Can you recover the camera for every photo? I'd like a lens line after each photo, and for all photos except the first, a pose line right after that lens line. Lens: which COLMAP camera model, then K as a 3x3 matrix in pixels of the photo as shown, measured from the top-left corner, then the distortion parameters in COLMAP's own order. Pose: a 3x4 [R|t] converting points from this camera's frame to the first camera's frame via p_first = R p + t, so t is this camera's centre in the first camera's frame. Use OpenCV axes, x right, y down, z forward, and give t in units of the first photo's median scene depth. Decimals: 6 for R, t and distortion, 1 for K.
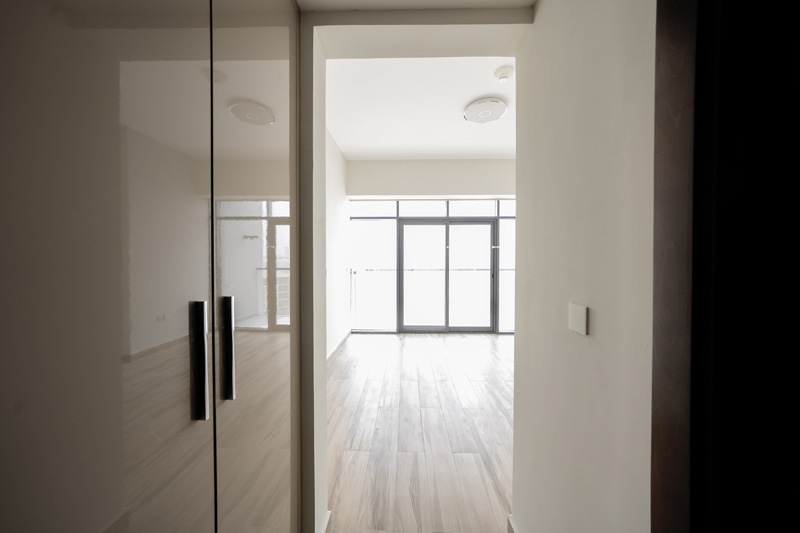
lens RADIAL K [[298.1, 0, 412.5], [0, 298.1, 266.6], [0, 0, 1]] dist [0.001554, 0.000081]
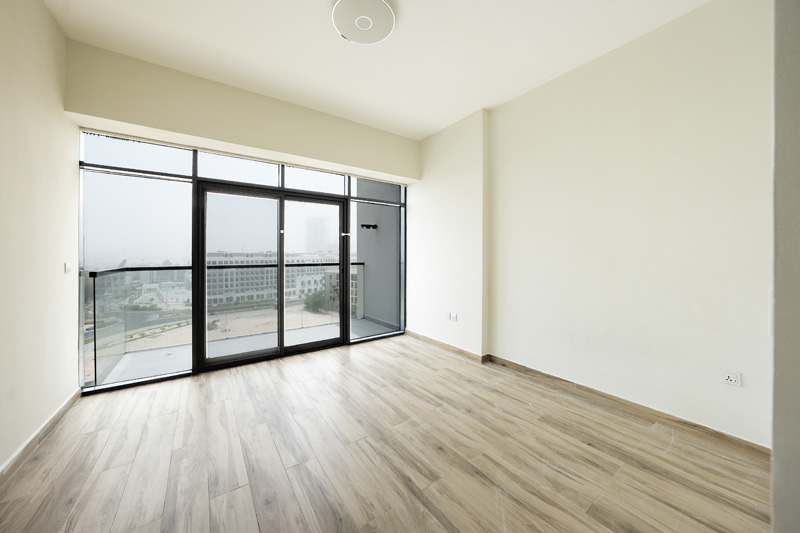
lens RADIAL K [[280.5, 0, 398.7], [0, 280.5, 253.5], [0, 0, 1]] dist [-0.017399, 0.000109]
pose [[0.824256, 0.001883, 0.566215, -0.027252], [0.012570, 0.999687, -0.021623, 0.003386], [-0.566078, 0.024940, 0.823974, 0.321951]]
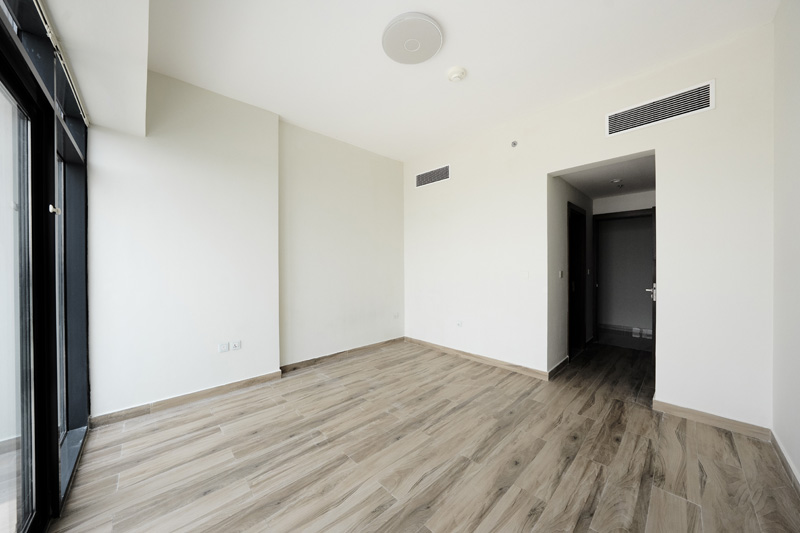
lens RADIAL K [[276.2, 0, 403.6], [0, 276.2, 264.1], [0, 0, 1]] dist [-0.015702, 0.000050]
pose [[-0.687401, 0.003742, 0.726269, -0.137581], [0.012097, 0.999907, 0.006297, -0.007132], [-0.726178, 0.013114, -0.687382, 1.010822]]
